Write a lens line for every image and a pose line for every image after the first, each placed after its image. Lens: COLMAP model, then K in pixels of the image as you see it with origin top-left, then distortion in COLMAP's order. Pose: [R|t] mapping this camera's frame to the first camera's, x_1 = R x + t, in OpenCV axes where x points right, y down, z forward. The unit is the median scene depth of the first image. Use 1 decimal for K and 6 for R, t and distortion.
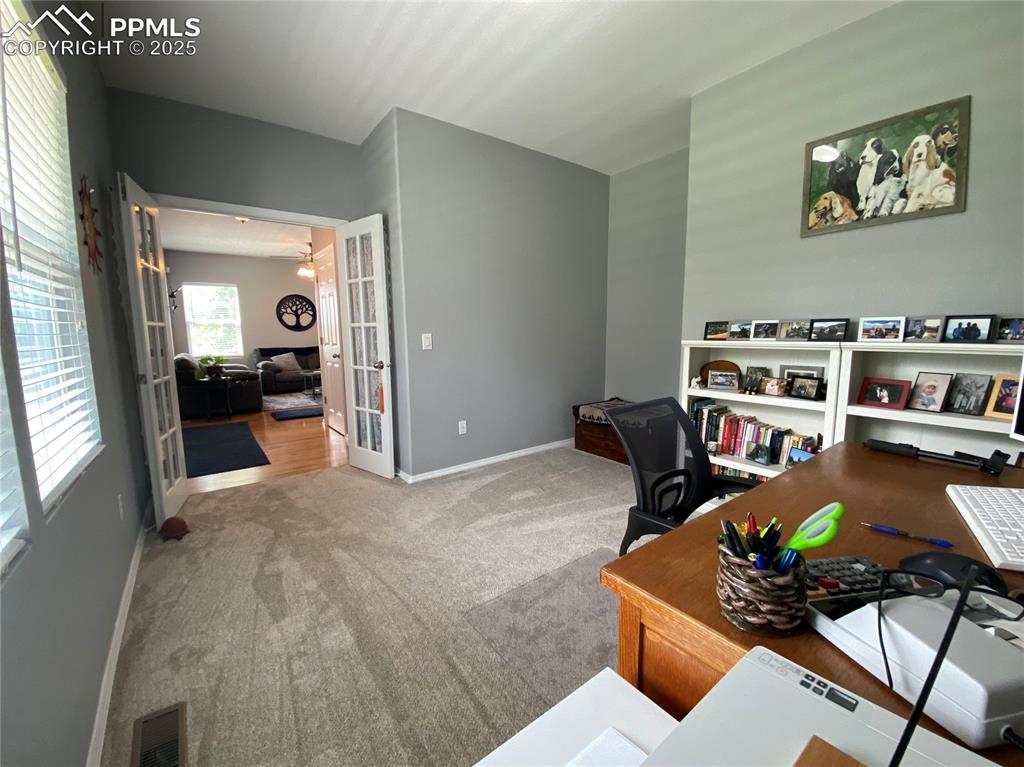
lens RADIAL K [[425.1, 0, 519.2], [0, 425.1, 386.7], [0, 0, 1]] dist [0.003090, -0.015777]
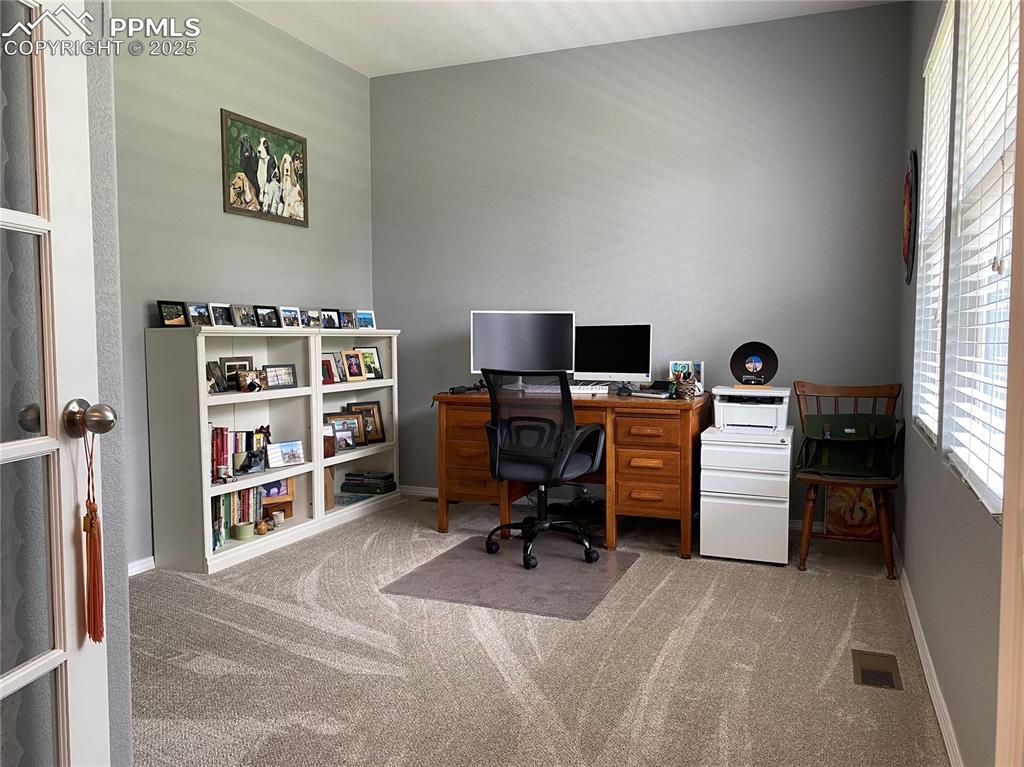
lens RADIAL K [[776.5, 0, 514.7], [0, 776.5, 379.2], [0, 0, 1]] dist [0.057467, -0.070326]
pose [[-0.514136, -0.039684, 0.856790, -1.206943], [0.112102, 0.987251, 0.112996, -0.142926], [-0.850351, 0.154143, -0.503133, 1.557760]]
